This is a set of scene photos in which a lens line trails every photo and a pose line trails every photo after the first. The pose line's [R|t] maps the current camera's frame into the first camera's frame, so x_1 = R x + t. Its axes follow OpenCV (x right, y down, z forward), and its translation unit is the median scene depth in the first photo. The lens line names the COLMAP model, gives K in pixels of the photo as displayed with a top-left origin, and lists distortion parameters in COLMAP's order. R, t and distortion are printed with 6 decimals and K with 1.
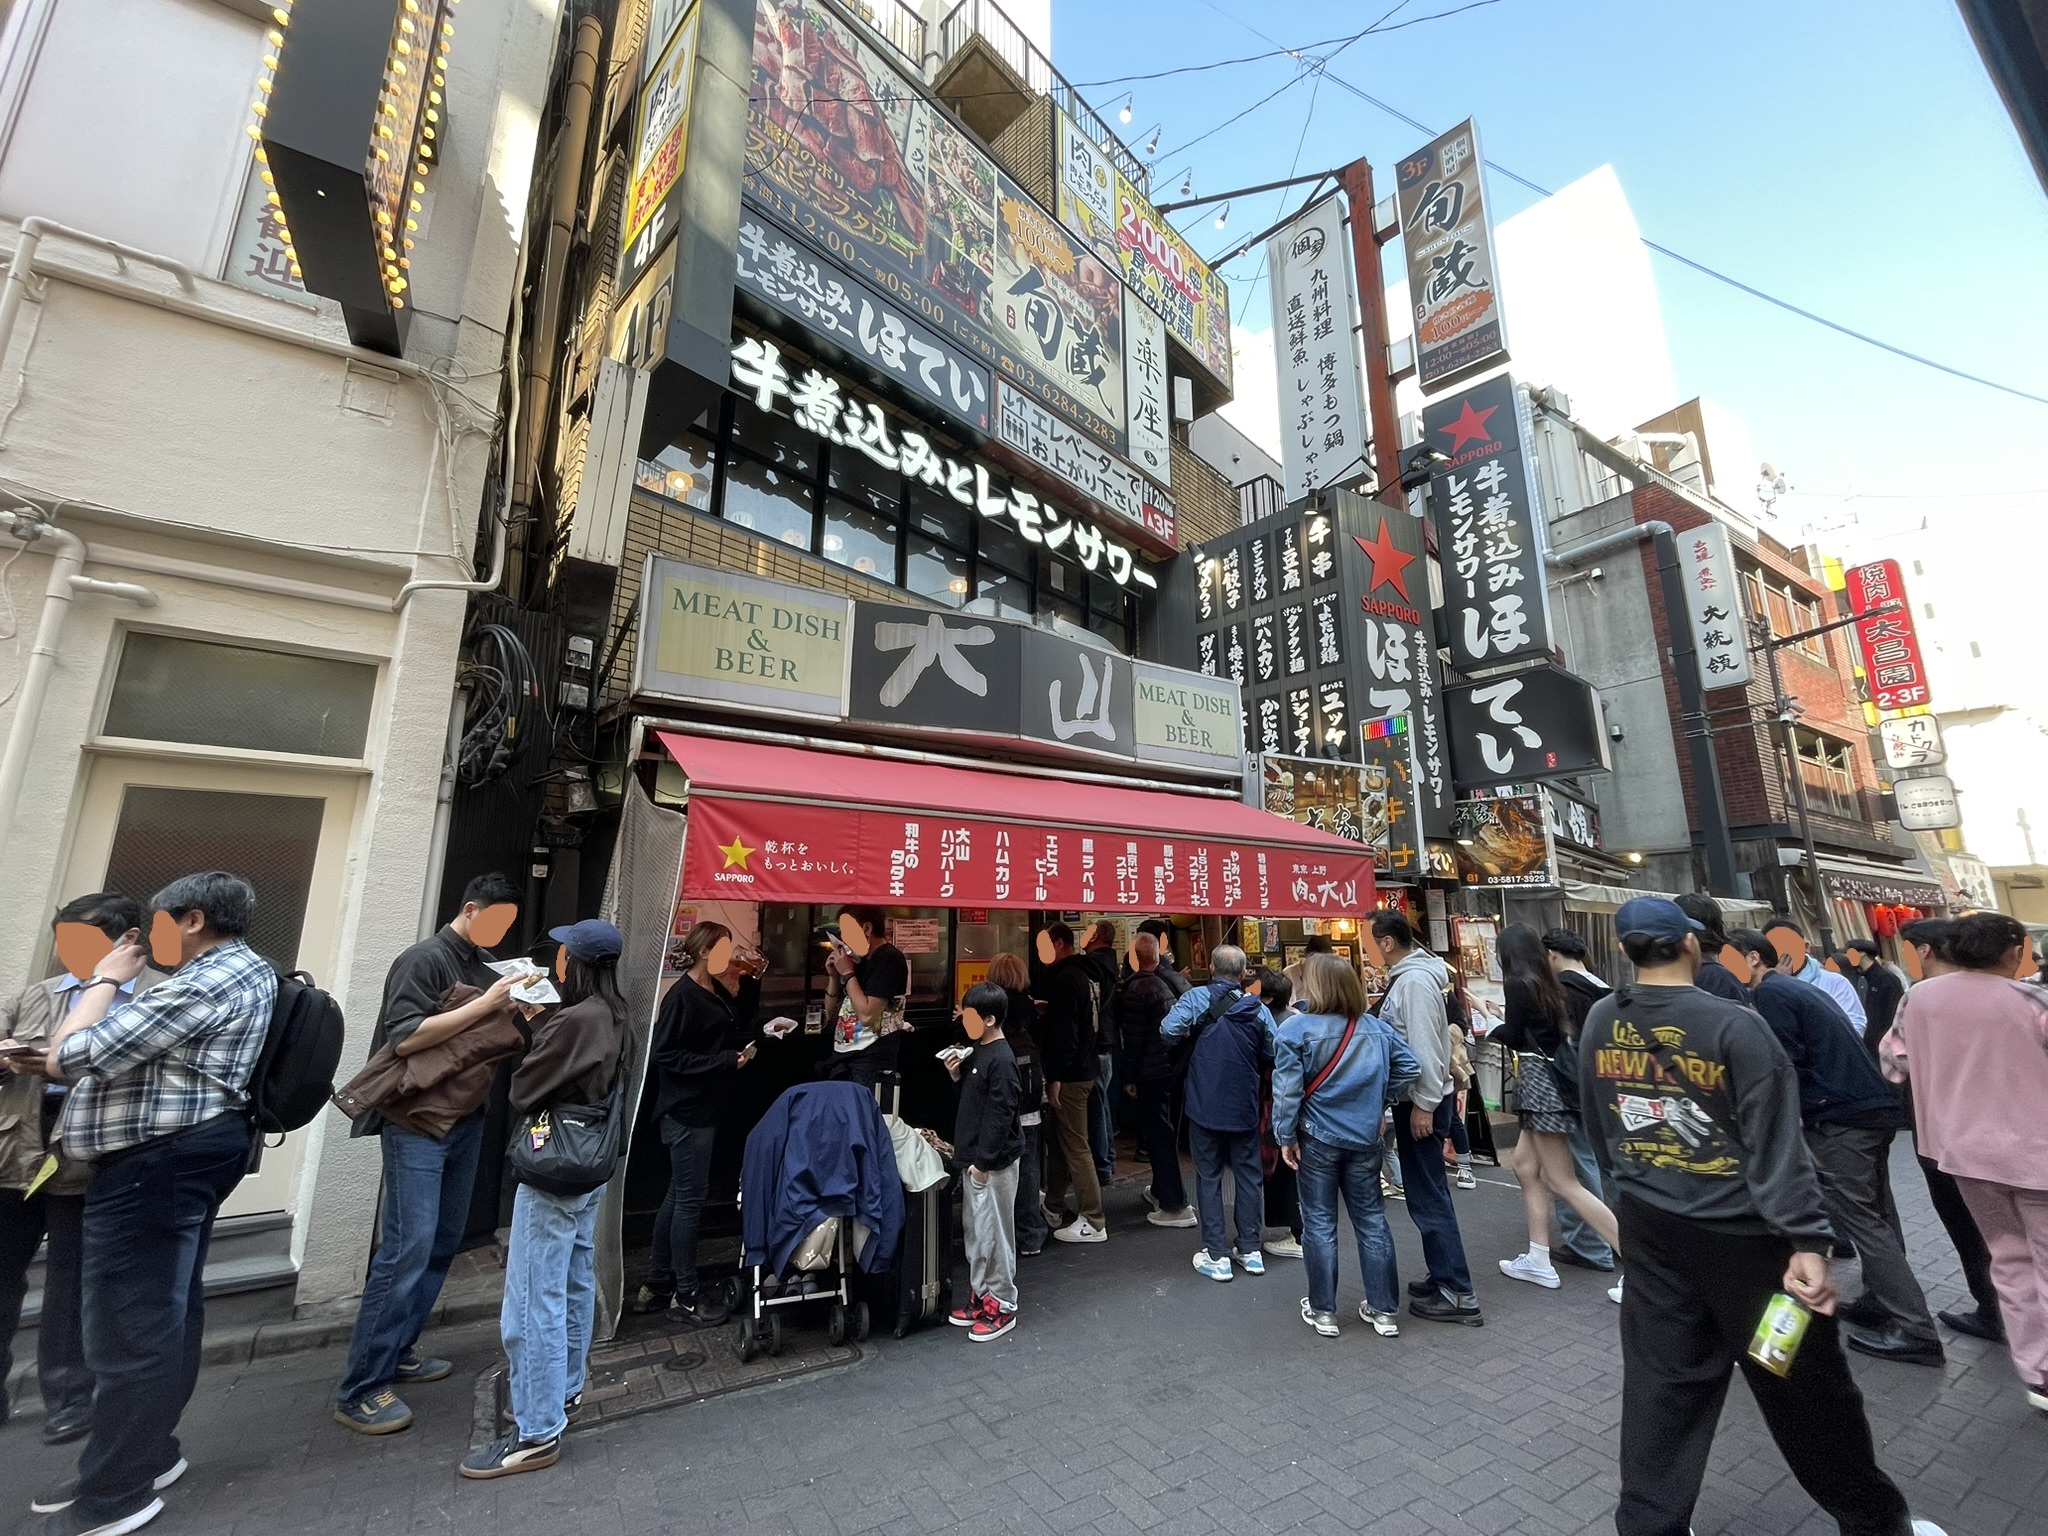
lens RADIAL K [[807.5, 0, 1024.0], [0, 807.5, 768.0], [0, 0, 1]] dist [0.008265, -0.000128]
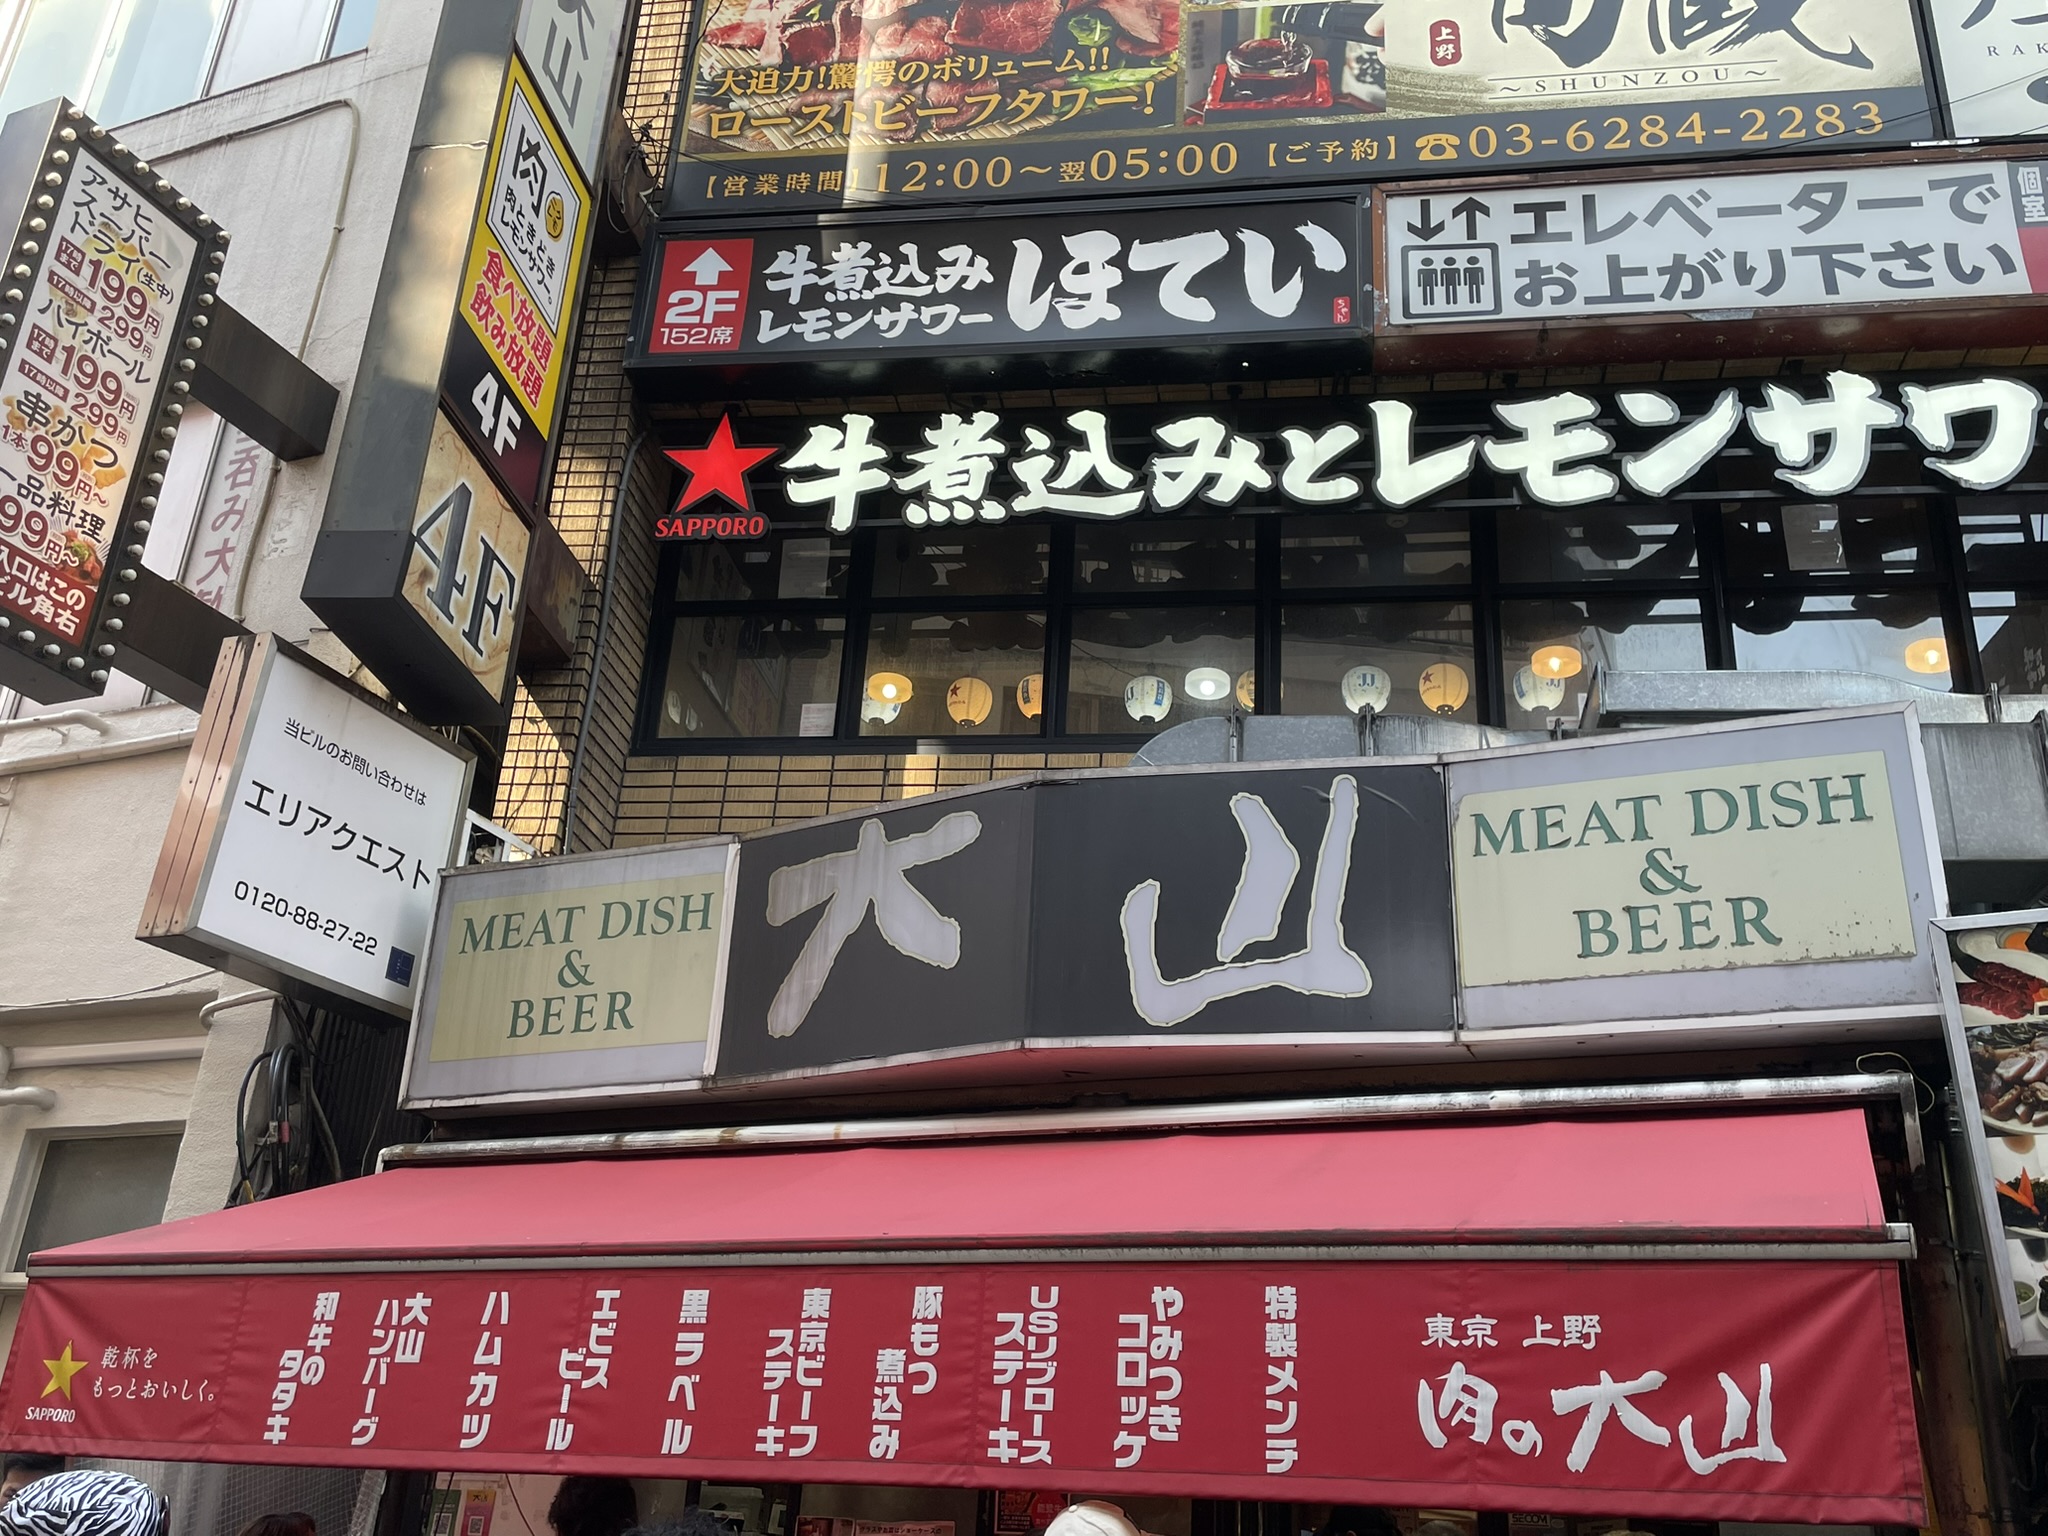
lens RADIAL K [[1824.0, 0, 1024.0], [0, 1824.0, 768.0], [0, 0, 1]] dist [0.105543, -0.154861]
pose [[0.593121, -0.300380, -0.746980, 0.669584], [0.118116, 0.950221, -0.288321, 0.088149], [0.796402, 0.082779, 0.599076, 0.386862]]
